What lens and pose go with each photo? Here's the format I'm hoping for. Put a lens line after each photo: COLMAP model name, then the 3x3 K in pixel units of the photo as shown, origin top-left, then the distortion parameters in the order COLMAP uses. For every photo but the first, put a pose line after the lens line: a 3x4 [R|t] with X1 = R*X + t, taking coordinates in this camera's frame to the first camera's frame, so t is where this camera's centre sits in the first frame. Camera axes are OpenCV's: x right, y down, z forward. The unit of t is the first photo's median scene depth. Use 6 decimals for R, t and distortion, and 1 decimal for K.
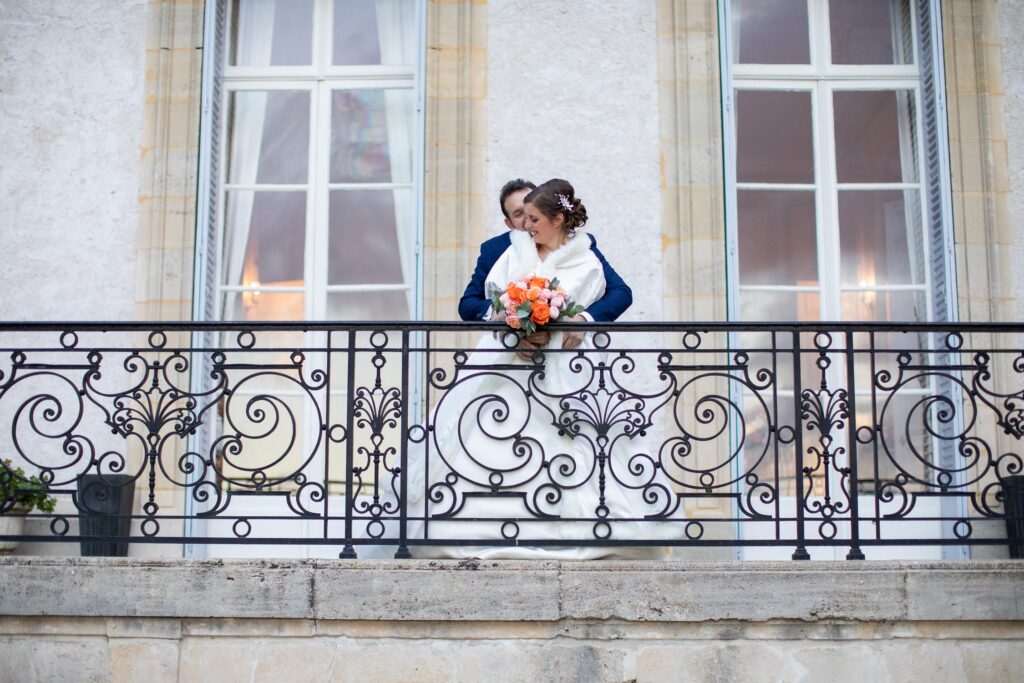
lens RADIAL K [[1503.1, 0, 512.0], [0, 1503.1, 341.5], [0, 0, 1]] dist [-0.119750, 0.125491]
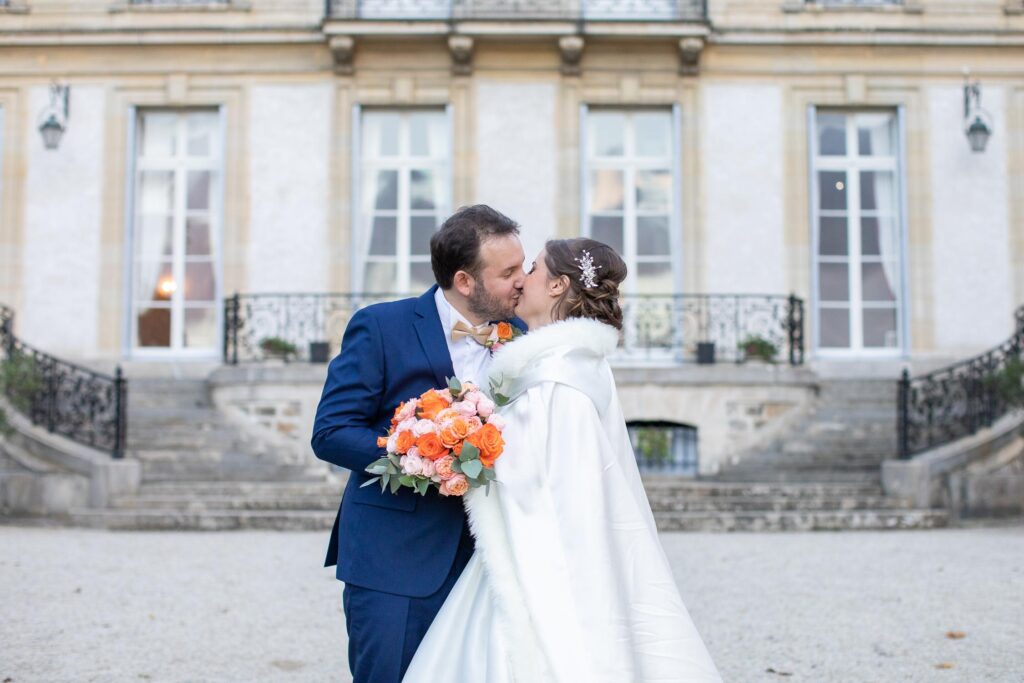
lens RADIAL K [[1694.1, 0, 568.3], [0, 1694.1, 297.1], [0, 0, 1]] dist [-0.055051, -0.032109]
pose [[0.999489, 0.000255, 0.031962, 0.063431], [-0.002238, 0.998071, 0.062038, -0.239014], [-0.031884, -0.062078, 0.997562, -2.721767]]
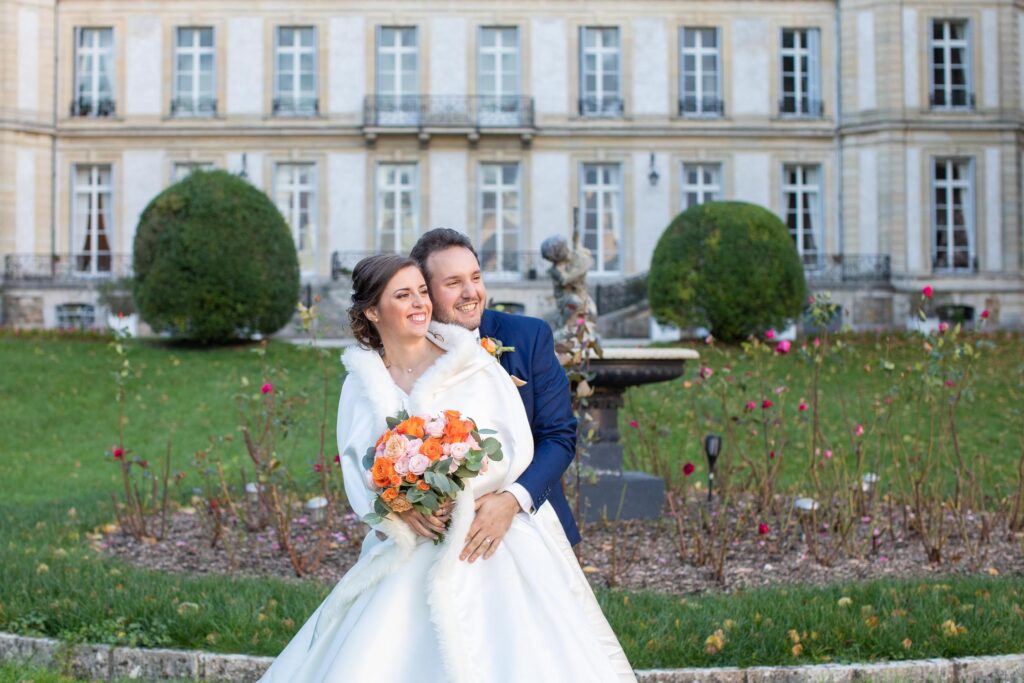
lens RADIAL K [[1801.4, 0, 512.0], [0, 1801.4, 341.5], [0, 0, 1]] dist [-0.016743, -0.042623]
pose [[0.997825, -0.002579, 0.065864, -0.251940], [-0.007073, 0.989276, 0.145886, -0.960205], [-0.065534, -0.146035, 0.987106, -8.736197]]
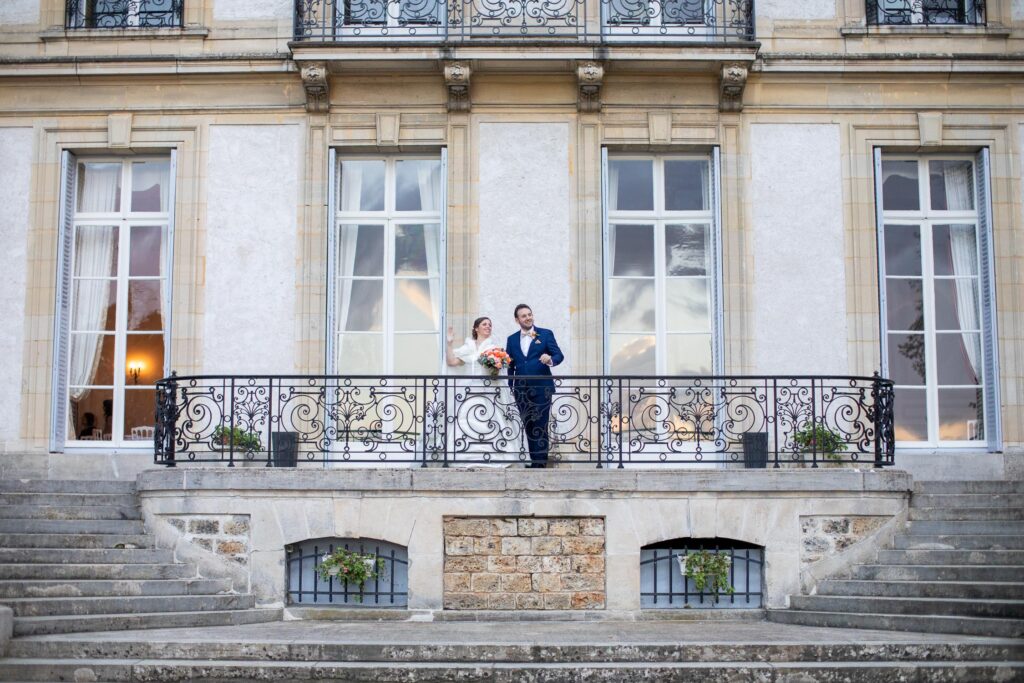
lens RADIAL K [[1503.1, 0, 512.0], [0, 1503.1, 341.5], [0, 0, 1]] dist [-0.119750, 0.125491]
pose [[0.999997, -0.000387, 0.002289, 0.035750], [0.000298, 0.999243, 0.038903, -0.171377], [-0.002302, -0.038902, 0.999240, -1.561217]]
